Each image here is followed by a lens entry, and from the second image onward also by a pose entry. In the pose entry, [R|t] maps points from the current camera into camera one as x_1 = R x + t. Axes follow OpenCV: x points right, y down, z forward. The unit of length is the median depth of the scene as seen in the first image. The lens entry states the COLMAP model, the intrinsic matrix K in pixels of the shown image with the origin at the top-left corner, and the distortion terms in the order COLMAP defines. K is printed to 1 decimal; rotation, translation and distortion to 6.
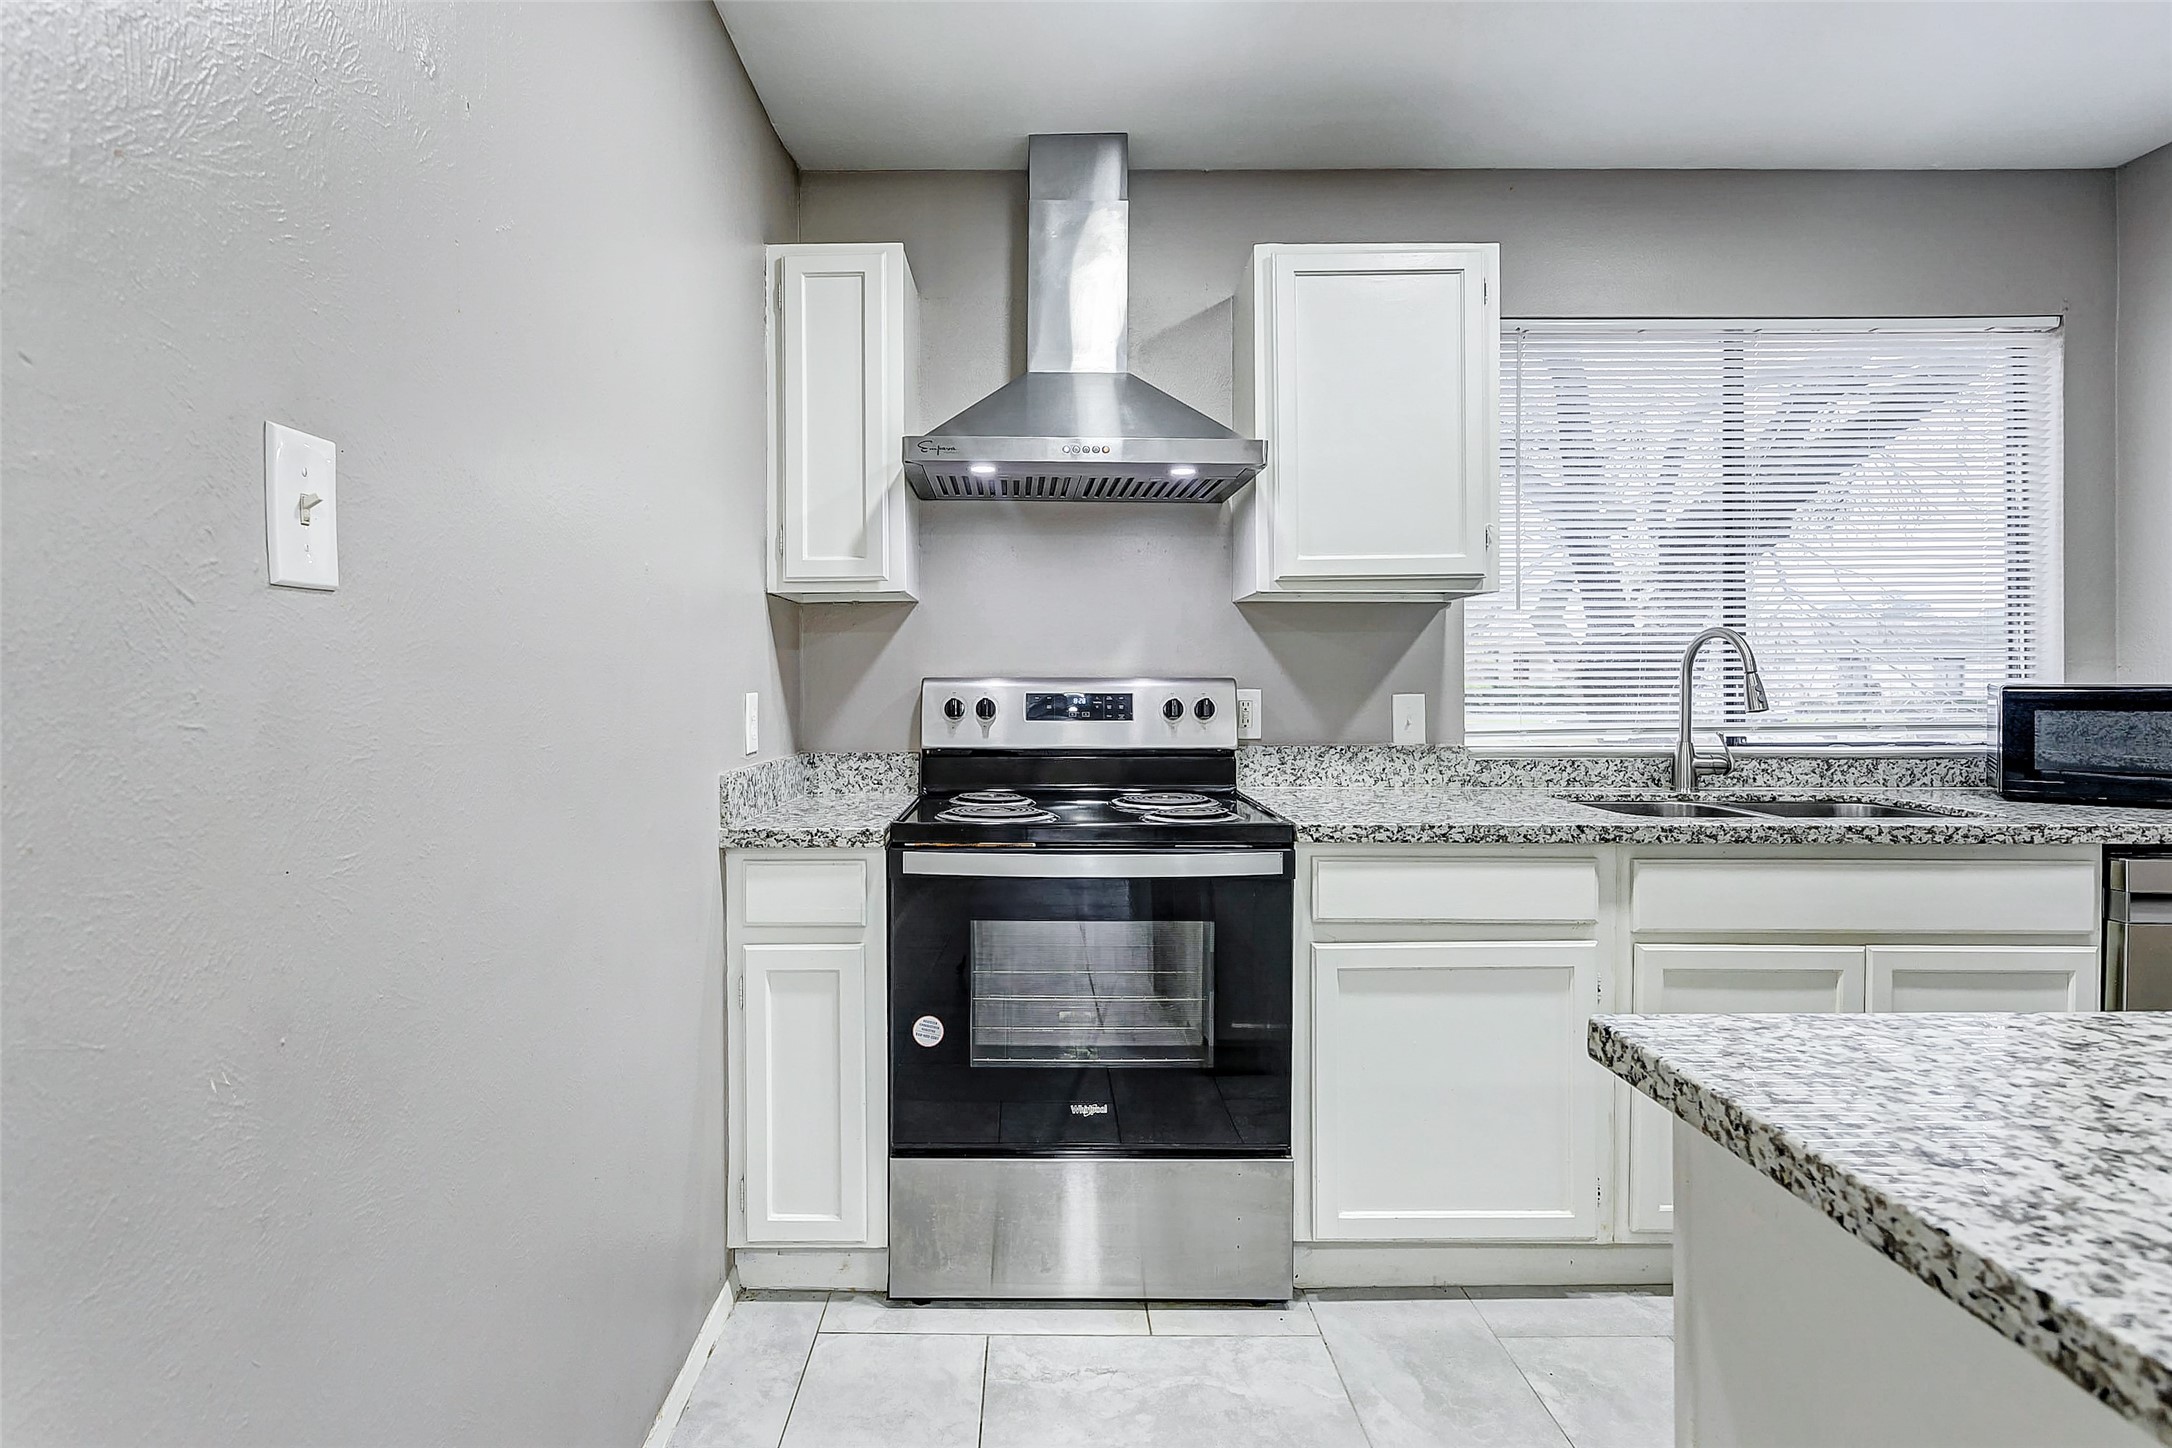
lens RADIAL K [[1056.6, 0, 1049.1], [0, 1056.6, 696.2], [0, 0, 1]] dist [-0.001958, 0.000484]
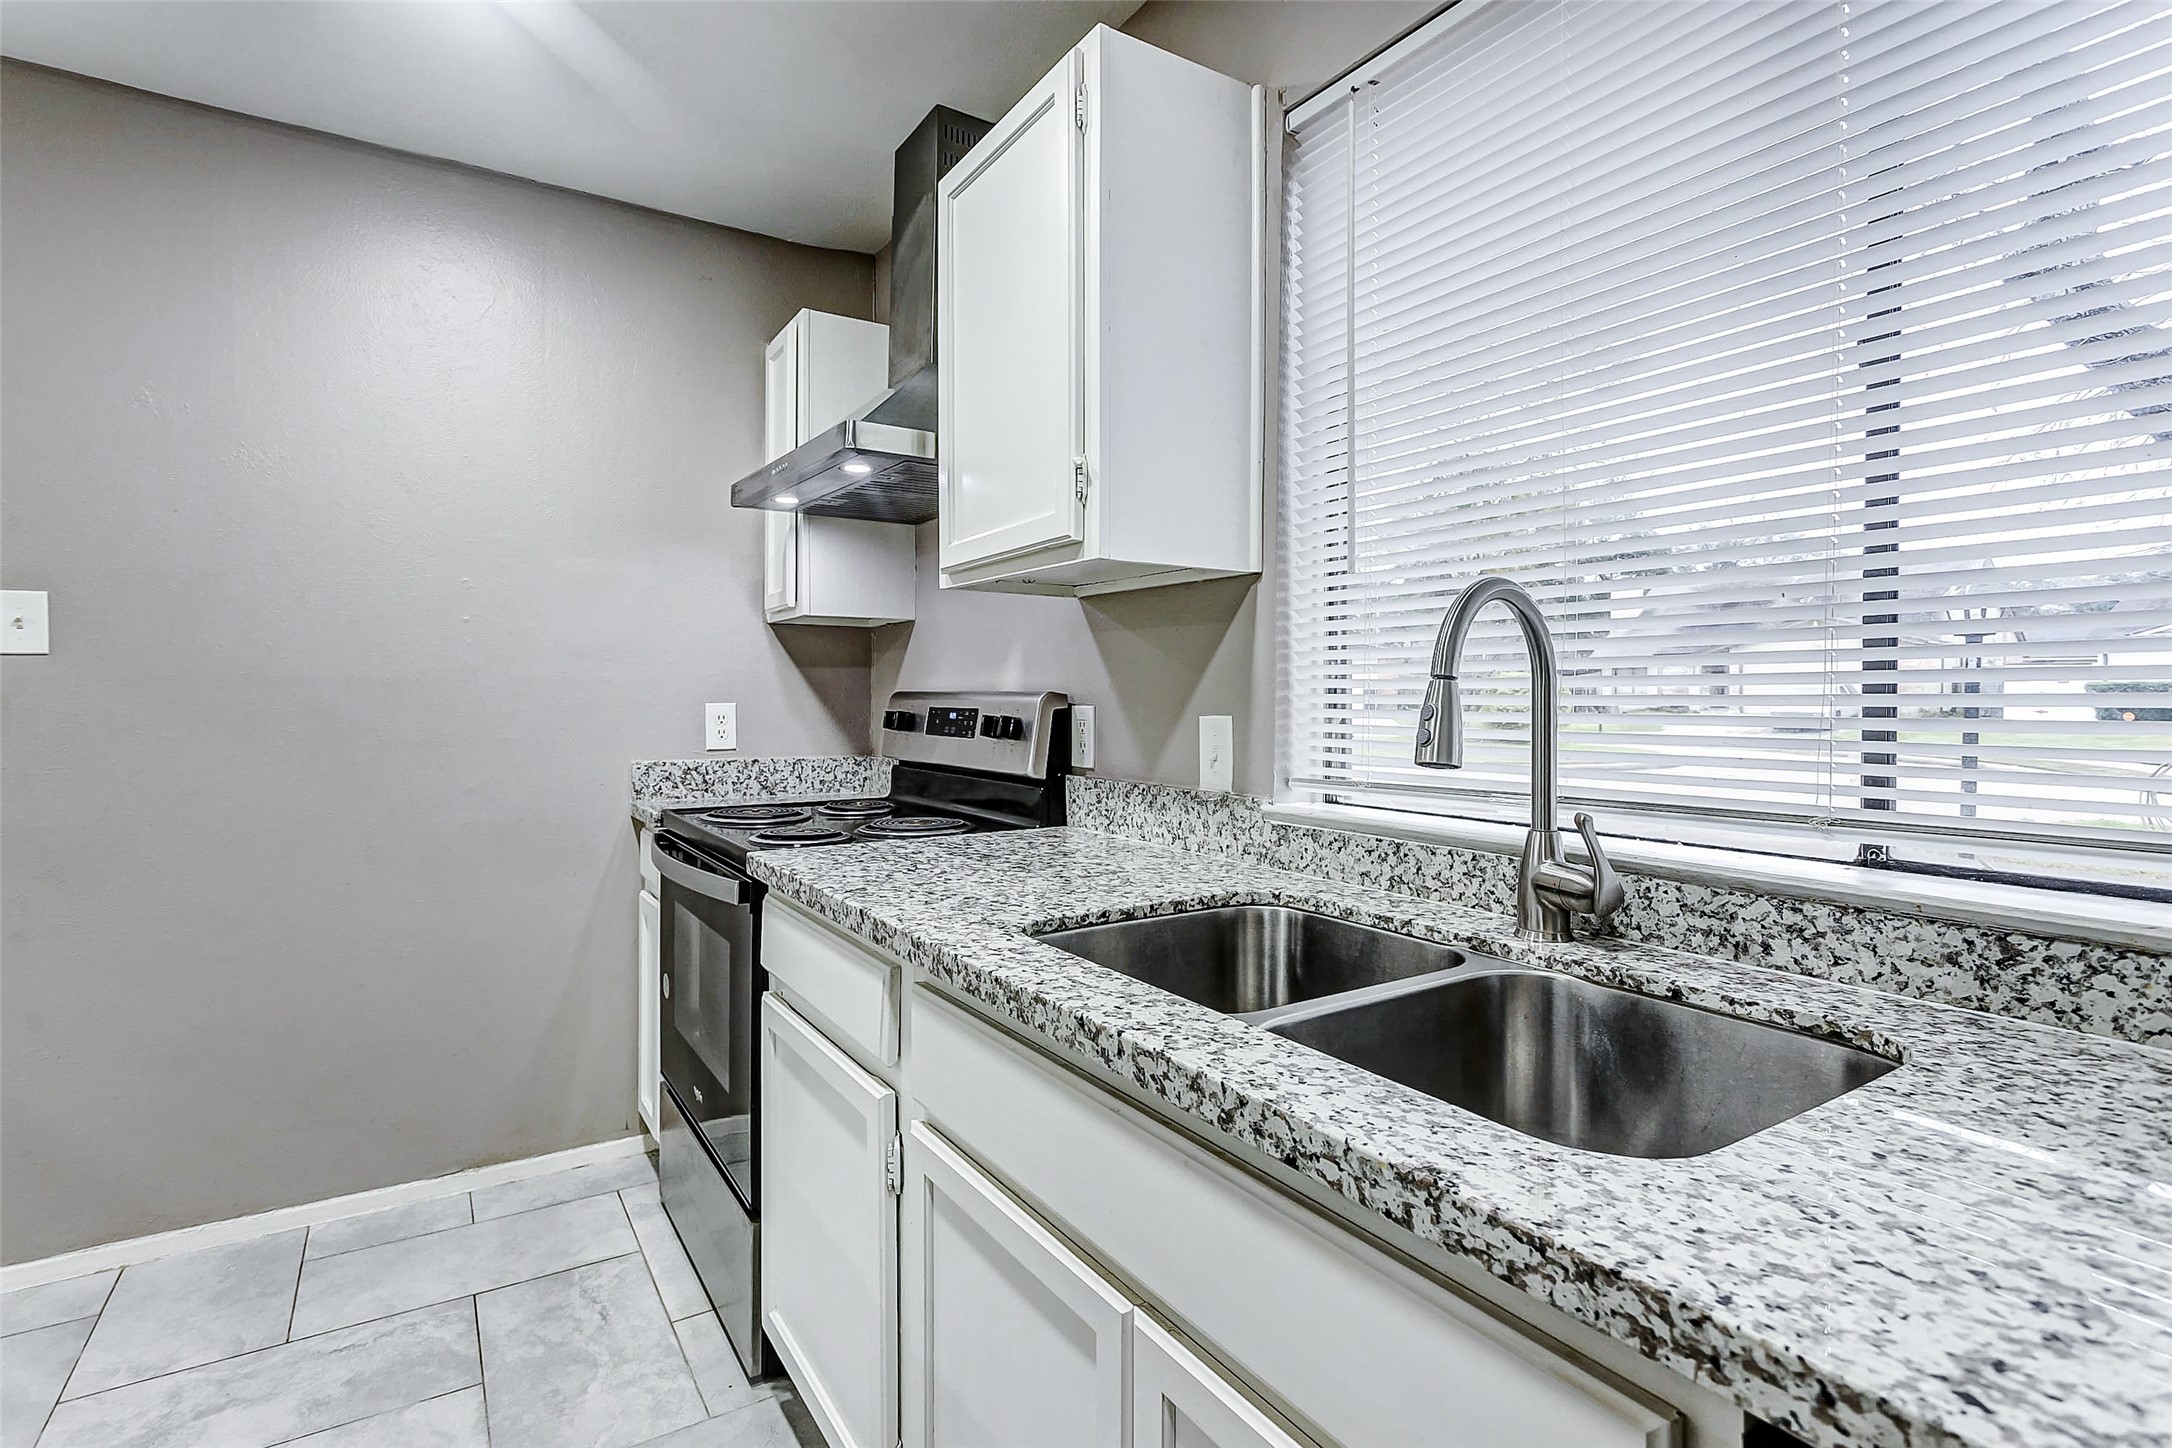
lens RADIAL K [[1056.6, 0, 1086.3], [0, 1056.6, 714.1], [0, 0, 1]] dist [-0.001958, 0.000484]
pose [[0.532169, 0.017405, -0.846459, 0.928593], [-0.014524, 0.999829, 0.011428, -0.009746], [0.846513, 0.006213, 0.532331, 0.617896]]
